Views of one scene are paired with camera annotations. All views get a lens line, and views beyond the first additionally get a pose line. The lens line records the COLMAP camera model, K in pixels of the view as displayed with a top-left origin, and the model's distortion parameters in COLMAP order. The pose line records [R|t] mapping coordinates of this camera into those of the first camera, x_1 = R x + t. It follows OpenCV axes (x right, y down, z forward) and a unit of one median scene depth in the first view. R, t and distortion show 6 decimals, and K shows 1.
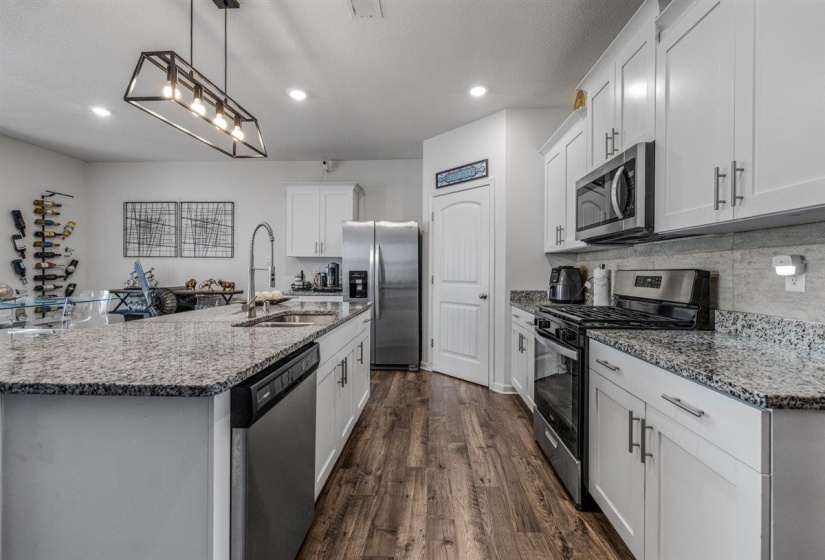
lens RADIAL K [[354.6, 0, 413.1], [0, 354.6, 273.7], [0, 0, 1]] dist [-0.001530, 0.000549]
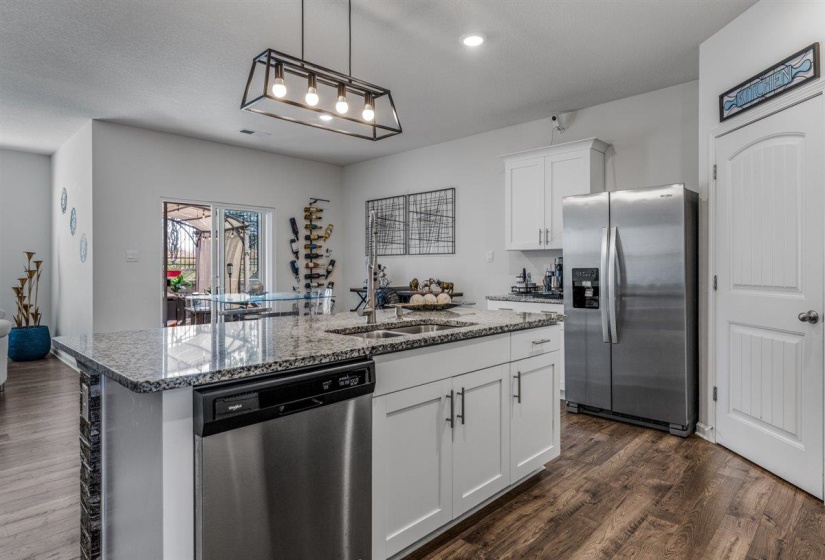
lens RADIAL K [[469.2, 0, 402.8], [0, 469.2, 270.2], [0, 0, 1]] dist [0.000783, -0.002532]
pose [[0.745066, -0.004075, -0.666979, 0.228920], [0.000987, 0.999987, -0.005007, -0.000073], [0.666990, 0.003072, 0.745060, 0.127619]]
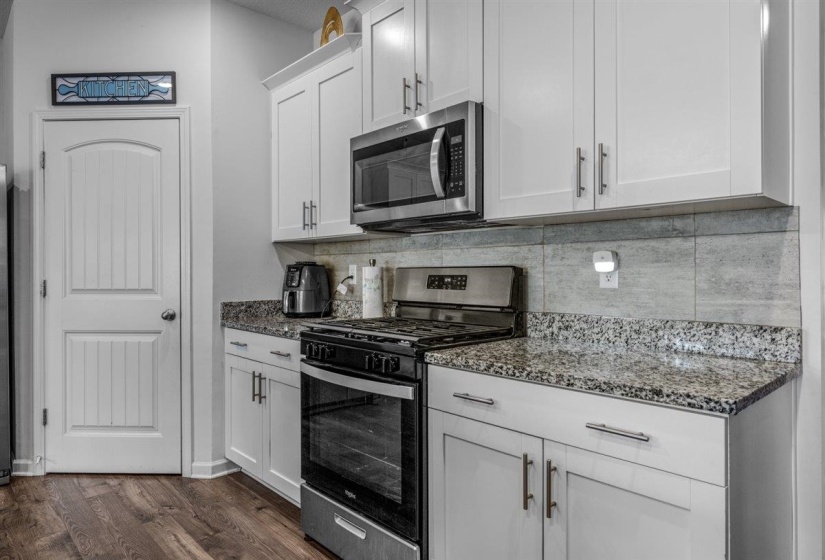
lens RADIAL K [[521.3, 0, 413.9], [0, 521.3, 273.2], [0, 0, 1]] dist [-0.007966, 0.005086]
pose [[0.693057, -0.010471, 0.720807, -0.136143], [0.011761, 0.999926, 0.003218, -0.000929], [-0.720787, 0.006247, 0.693129, 0.161495]]
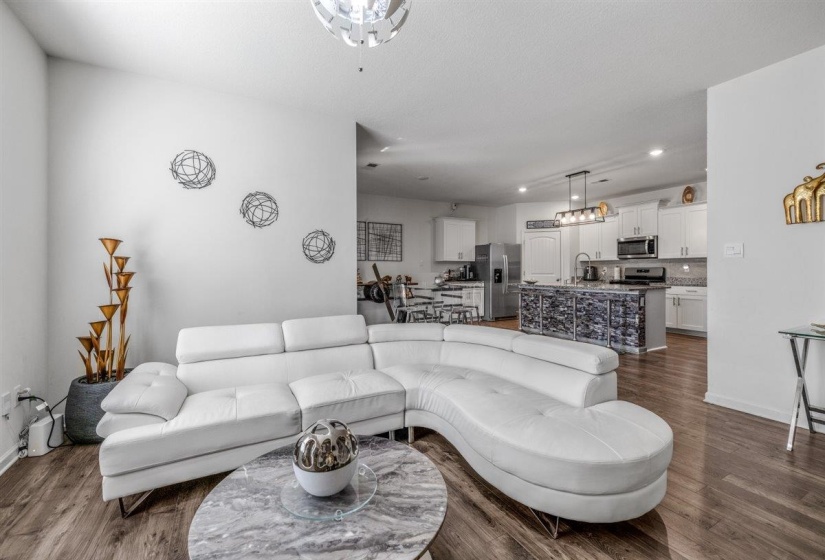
lens RADIAL K [[354.6, 0, 405.4], [0, 354.6, 271.7], [0, 0, 1]] dist [-0.001530, 0.000549]
pose [[0.853649, -0.009827, 0.520756, -1.983520], [0.010973, 0.999939, 0.000882, -0.000253], [-0.520733, 0.004962, 0.853705, -0.478895]]
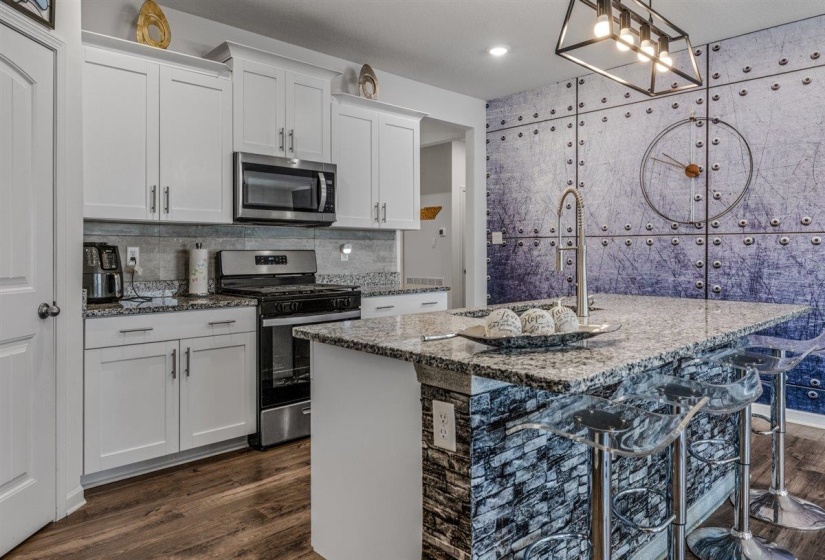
lens RADIAL K [[521.3, 0, 415.7], [0, 521.3, 264.0], [0, 0, 1]] dist [-0.007966, 0.005086]
pose [[-0.728429, -0.014331, 0.684972, -0.576833], [0.006056, 0.999607, 0.027354, -0.005945], [-0.685095, 0.024074, -0.728056, 1.239068]]
